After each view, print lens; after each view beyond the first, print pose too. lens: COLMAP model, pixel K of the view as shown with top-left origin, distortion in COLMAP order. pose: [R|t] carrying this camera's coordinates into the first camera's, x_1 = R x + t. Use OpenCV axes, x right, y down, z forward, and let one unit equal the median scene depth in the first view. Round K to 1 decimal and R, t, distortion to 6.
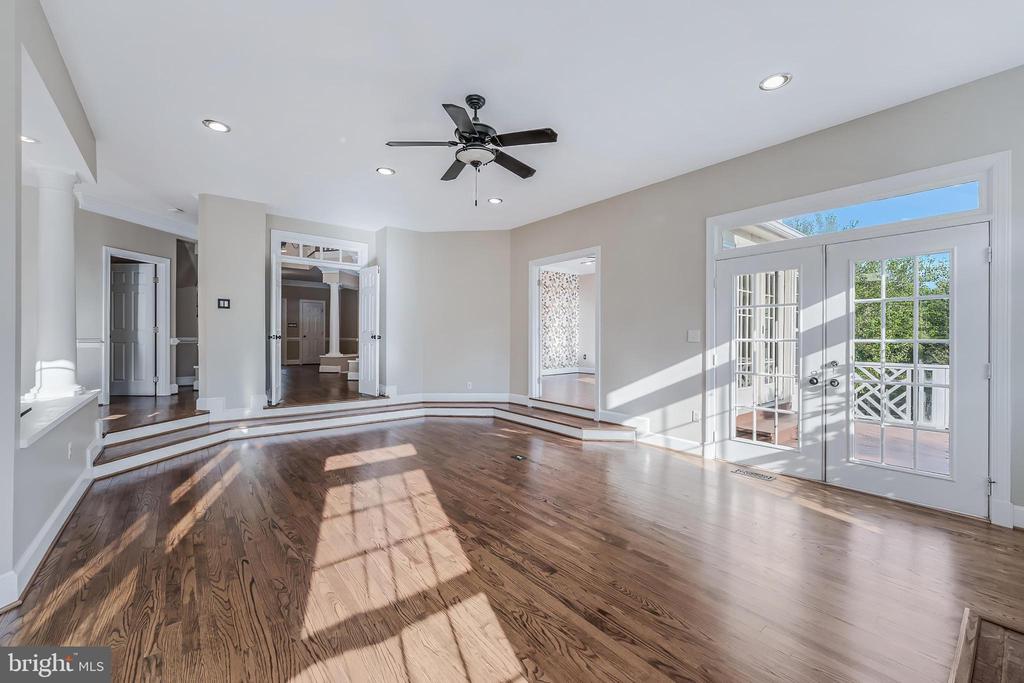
lens RADIAL K [[415.1, 0, 512.5], [0, 415.1, 343.1], [0, 0, 1]] dist [-0.000701, -0.000126]
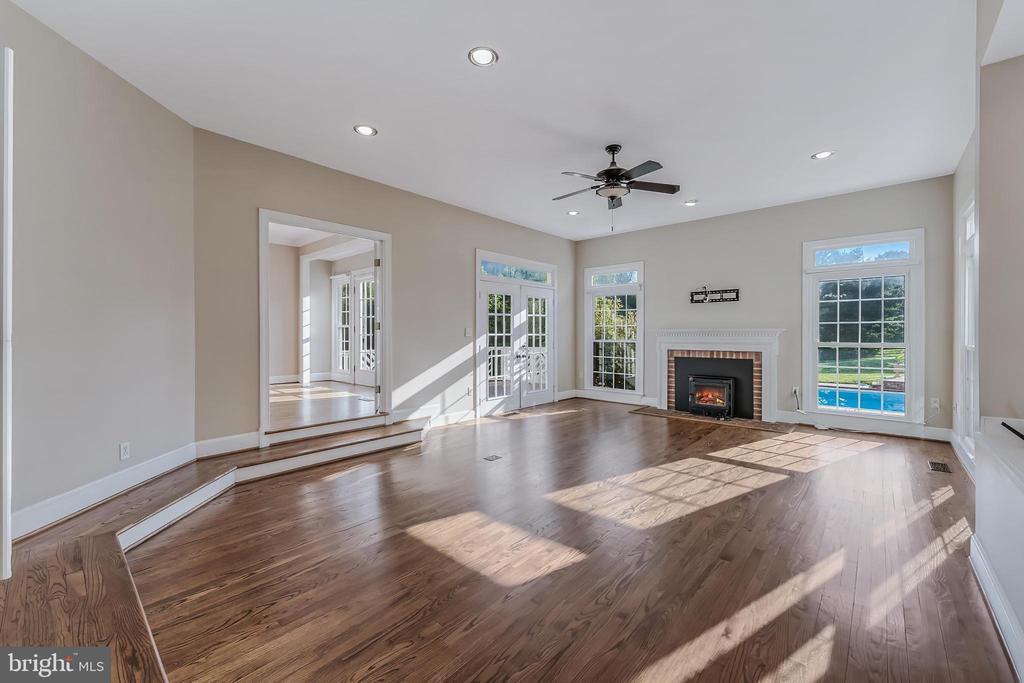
lens RADIAL K [[415.1, 0, 511.9], [0, 415.1, 336.8], [0, 0, 1]] dist [-0.000701, -0.000126]
pose [[-0.174624, 0.008520, 0.984598, -0.950527], [0.035033, 0.999383, -0.002434, 0.008405], [-0.984012, 0.034068, -0.174815, 1.143486]]
